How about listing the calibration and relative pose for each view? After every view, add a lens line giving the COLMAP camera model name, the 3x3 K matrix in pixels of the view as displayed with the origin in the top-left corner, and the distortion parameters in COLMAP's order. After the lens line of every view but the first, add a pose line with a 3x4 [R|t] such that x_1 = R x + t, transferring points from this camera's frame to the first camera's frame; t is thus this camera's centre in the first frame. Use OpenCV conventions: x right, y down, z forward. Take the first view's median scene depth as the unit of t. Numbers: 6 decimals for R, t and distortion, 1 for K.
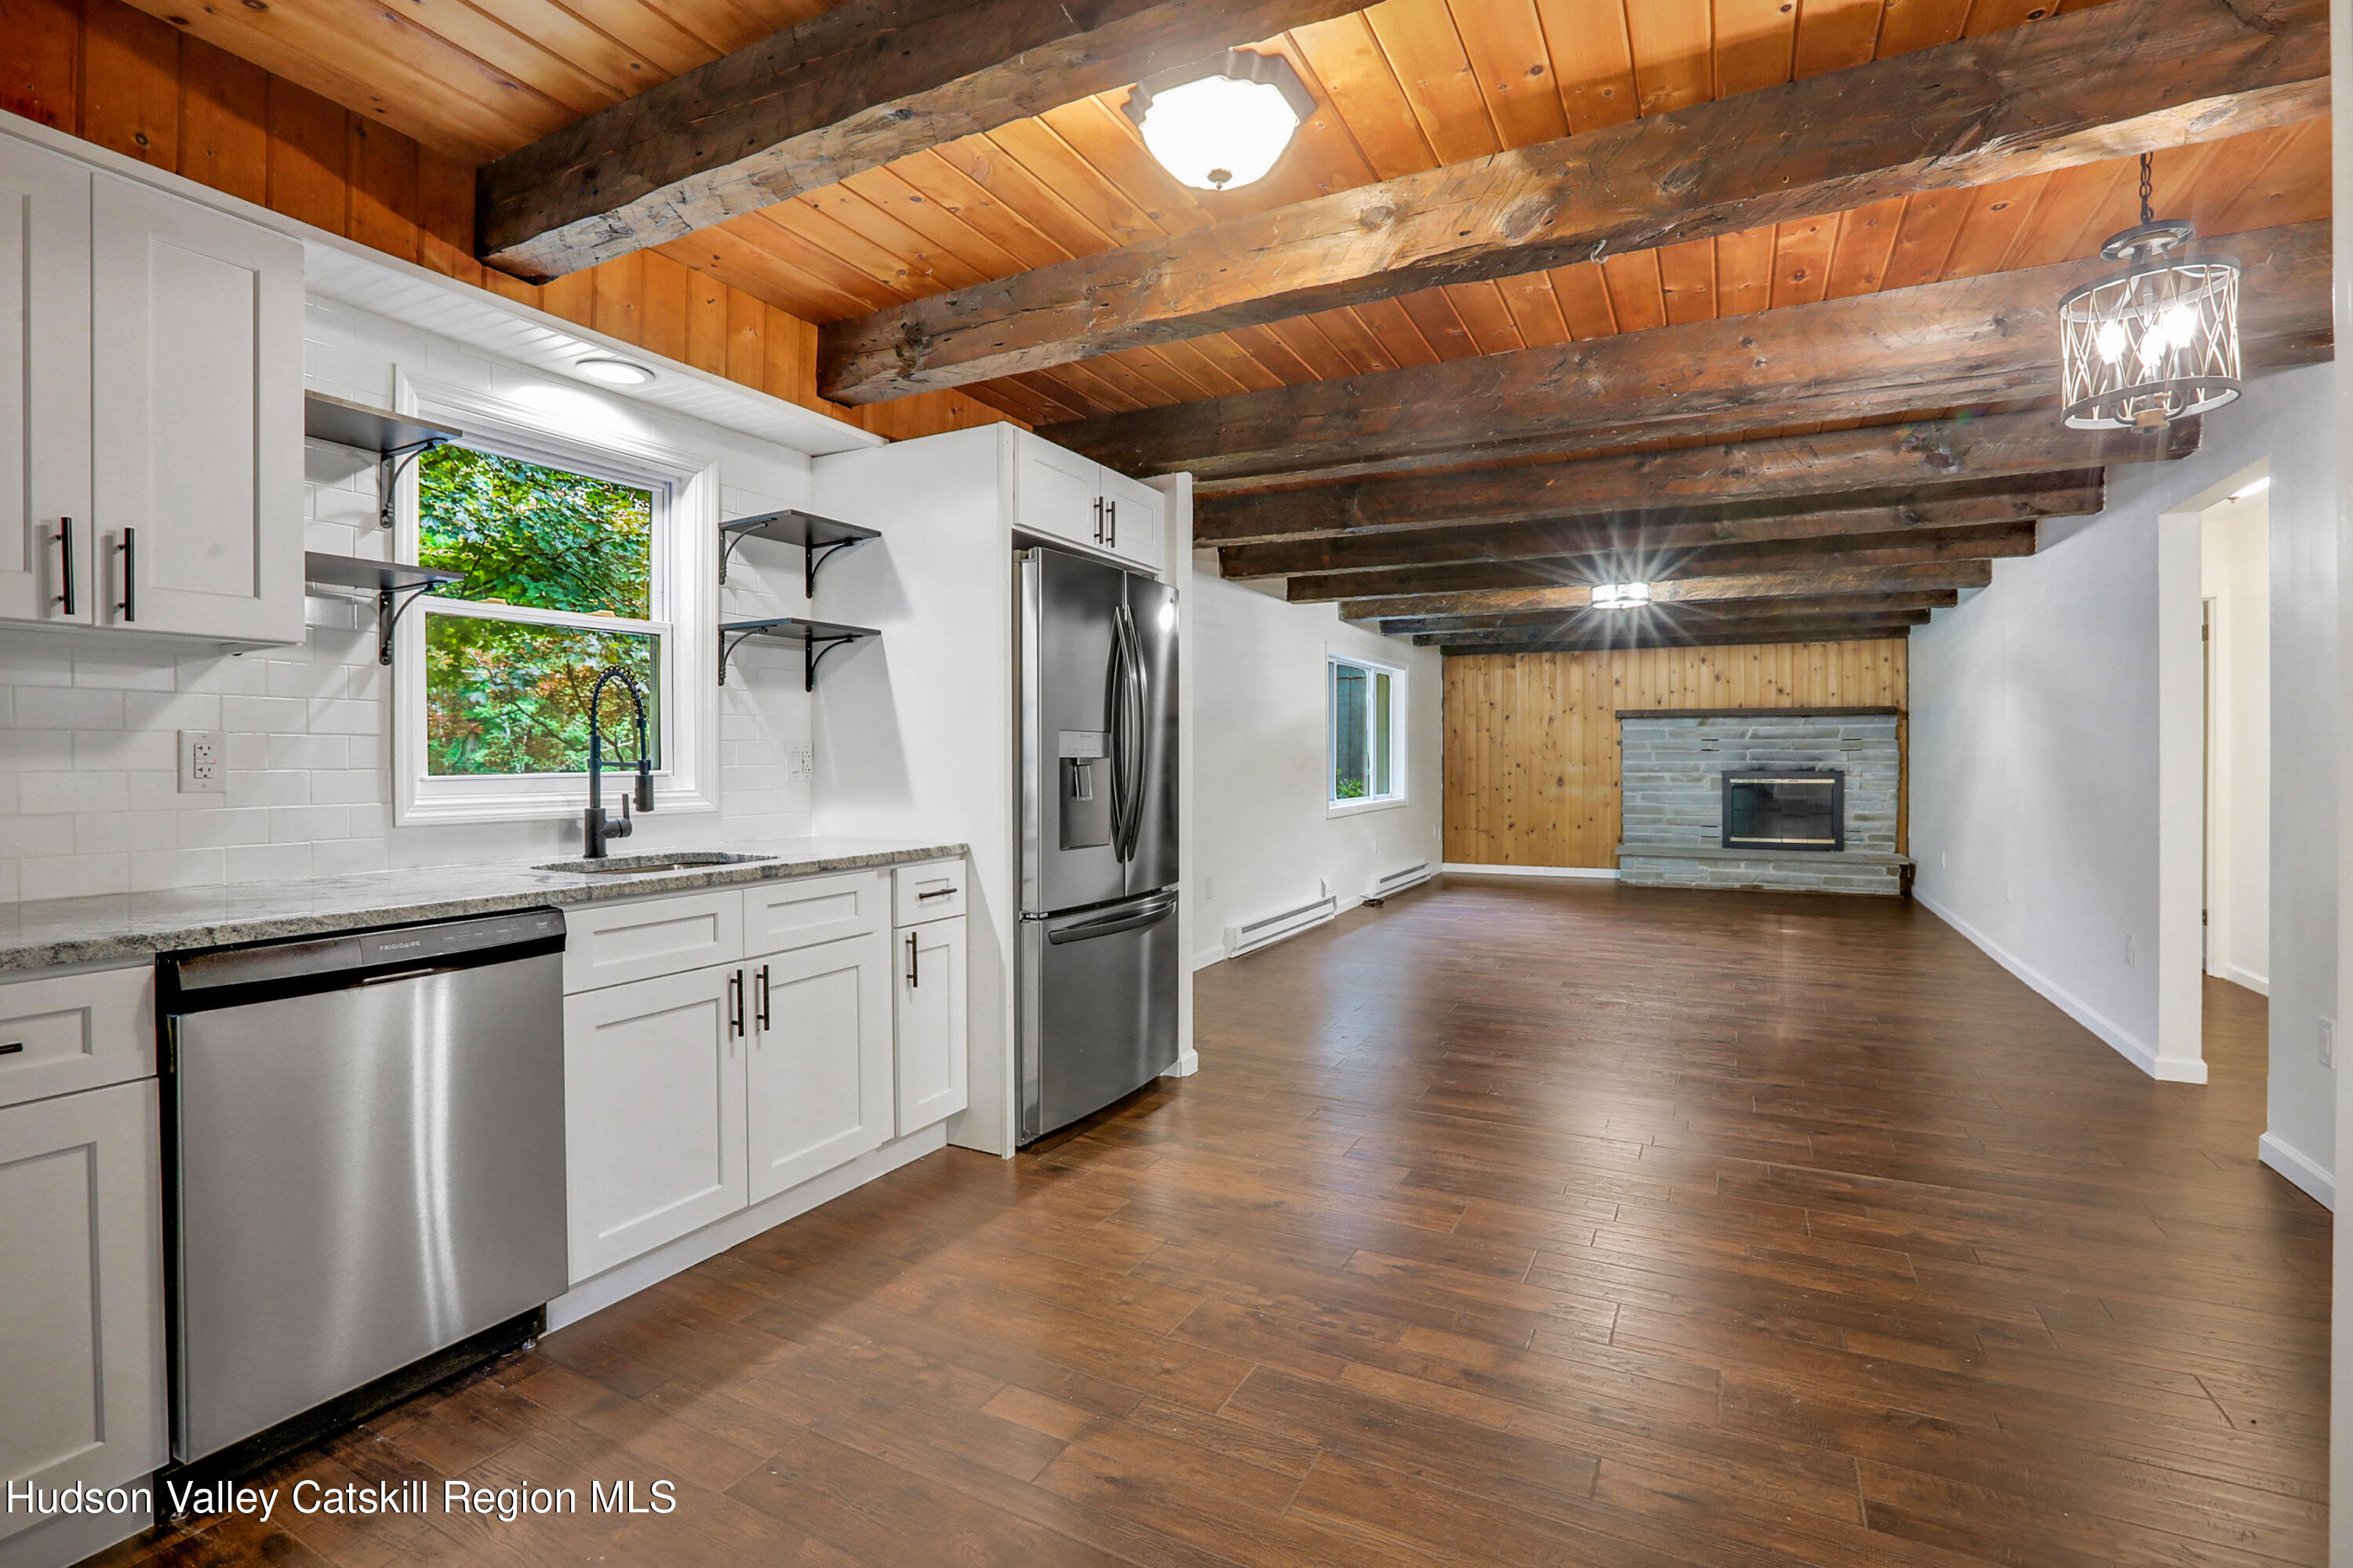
lens RADIAL K [[1096.1, 0, 1162.1], [0, 1096.1, 763.9], [0, 0, 1]] dist [-0.052912, 0.018476]
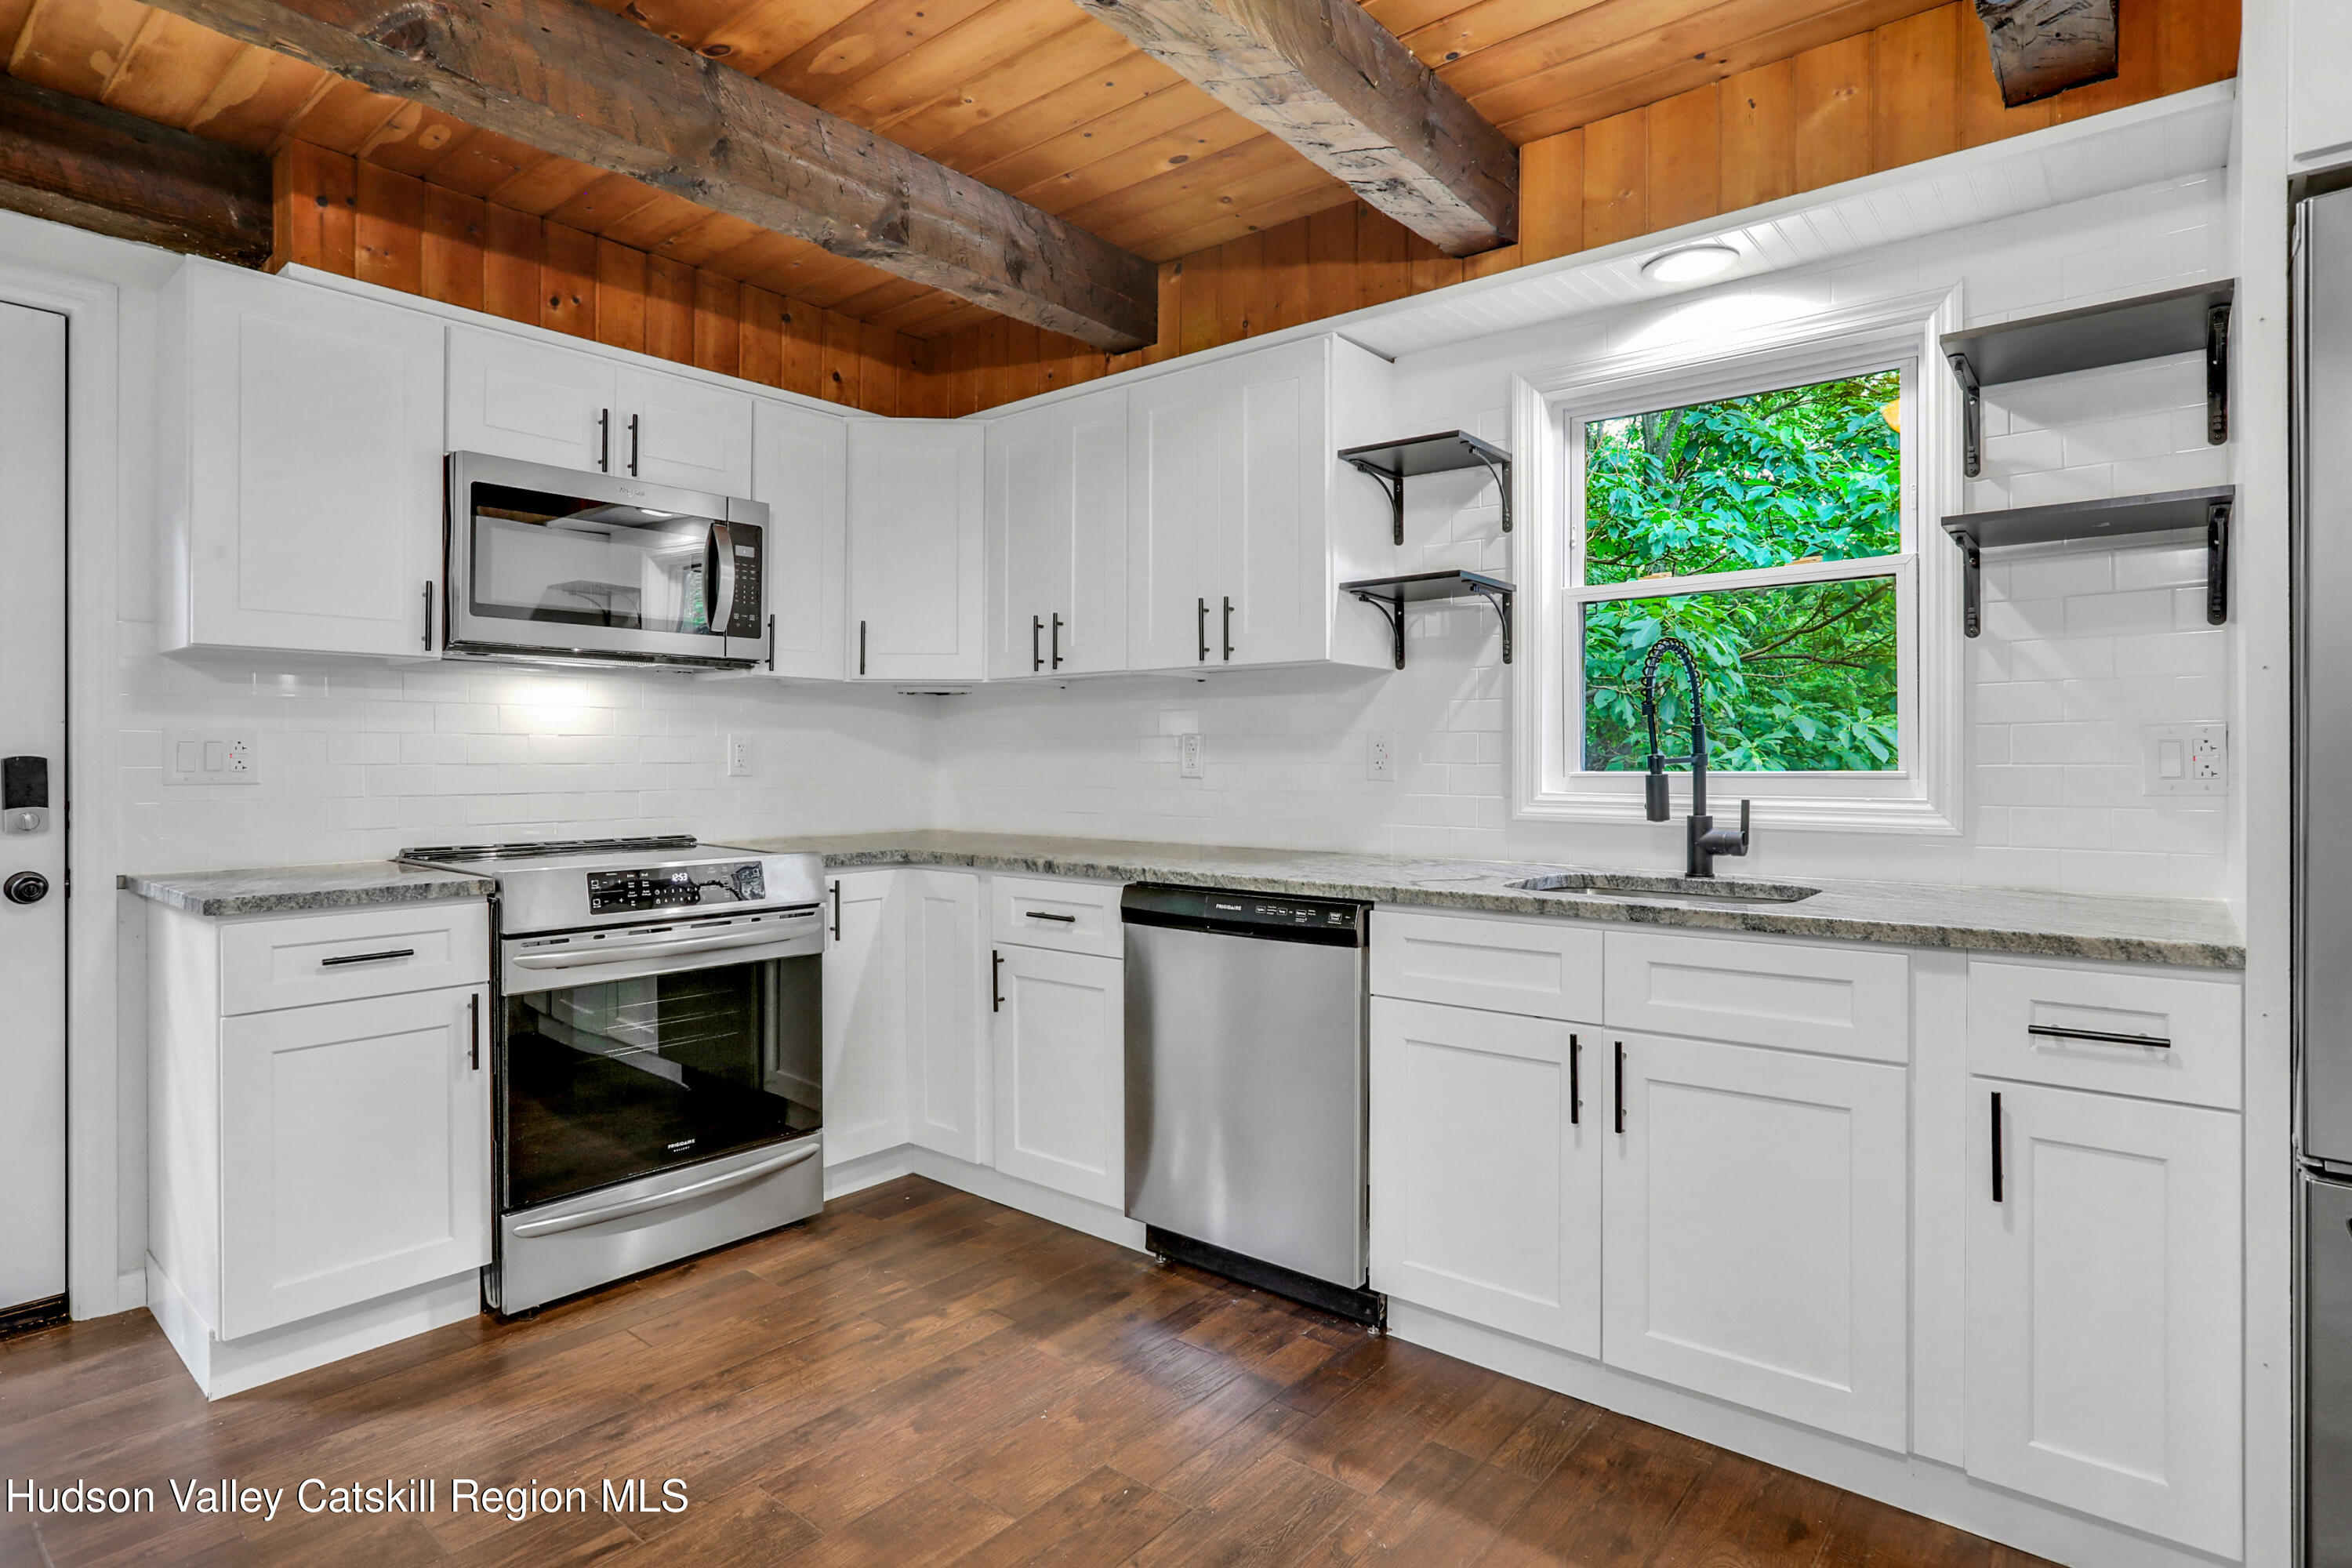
lens RADIAL K [[1226.3, 0, 1161.4], [0, 1226.3, 760.5], [0, 0, 1]] dist [-0.033529, 0.018195]
pose [[-0.214464, 0.006054, -0.976713, 0.485359], [-0.002919, 0.999972, 0.006840, -0.004810], [0.976728, 0.004318, -0.214440, 0.878326]]
